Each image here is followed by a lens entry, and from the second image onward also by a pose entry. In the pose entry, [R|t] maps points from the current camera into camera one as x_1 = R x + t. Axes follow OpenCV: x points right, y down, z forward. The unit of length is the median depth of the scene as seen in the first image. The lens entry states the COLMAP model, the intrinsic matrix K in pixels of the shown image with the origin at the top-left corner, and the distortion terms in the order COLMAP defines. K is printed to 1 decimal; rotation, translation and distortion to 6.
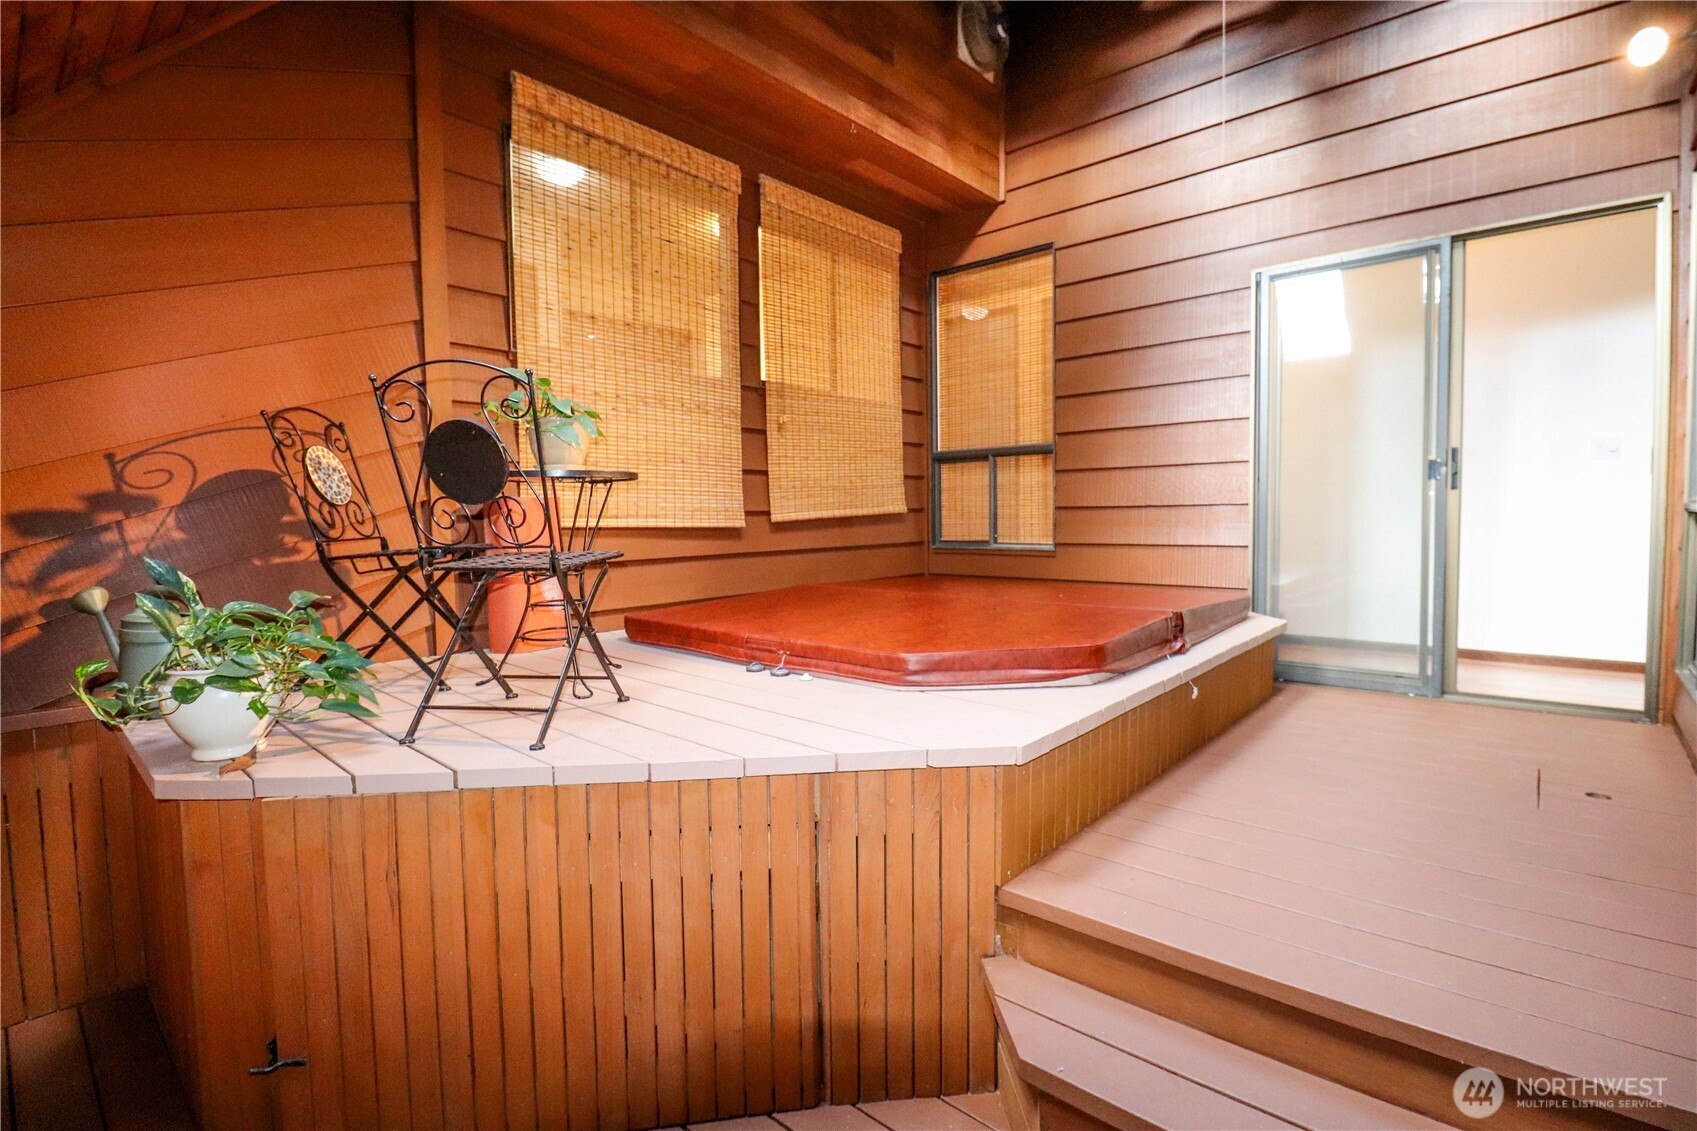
lens RADIAL K [[788.5, 0, 856.0], [0, 788.5, 556.3], [0, 0, 1]] dist [0.002132, -0.013075]
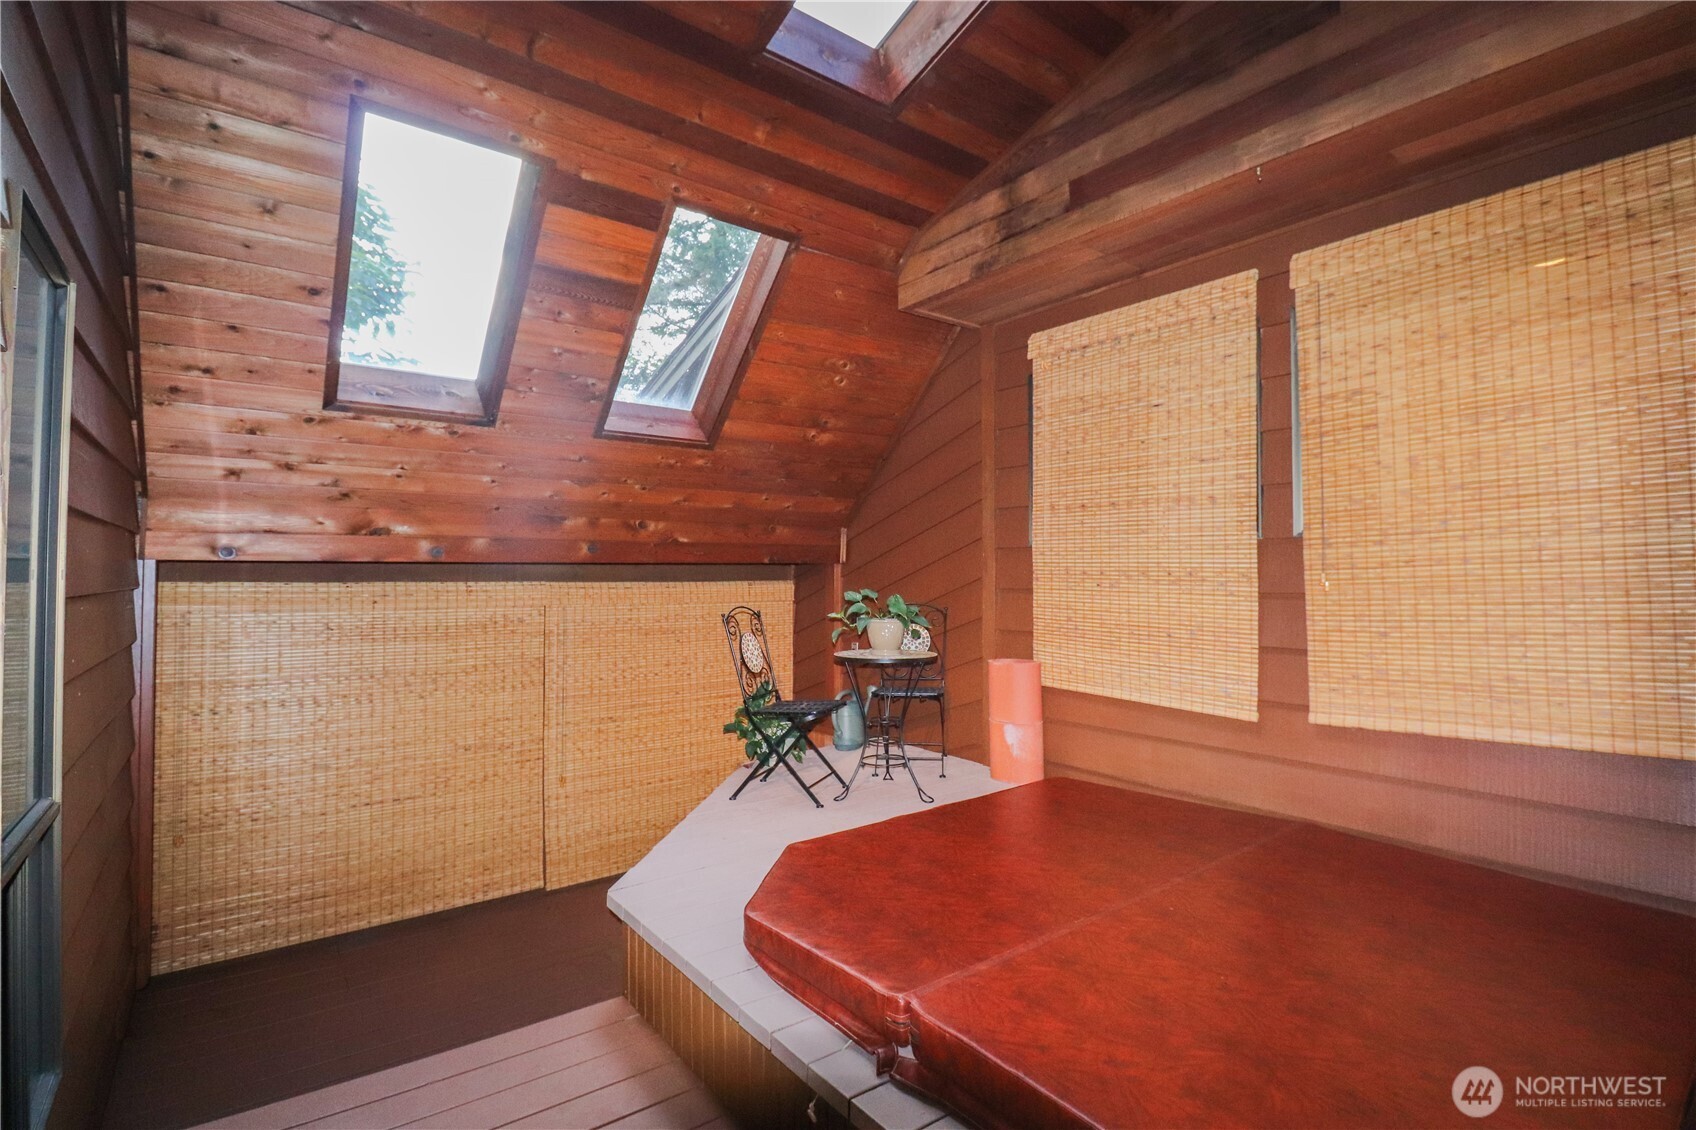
lens RADIAL K [[788.0, 0, 855.5], [0, 788.0, 555.8], [0, 0, 1]] dist [0.002132, -0.013075]
pose [[-0.189822, -0.013768, -0.981722, 0.697638], [-0.051164, 0.998682, -0.004113, -0.176980], [0.980485, 0.049448, -0.190276, 0.755676]]
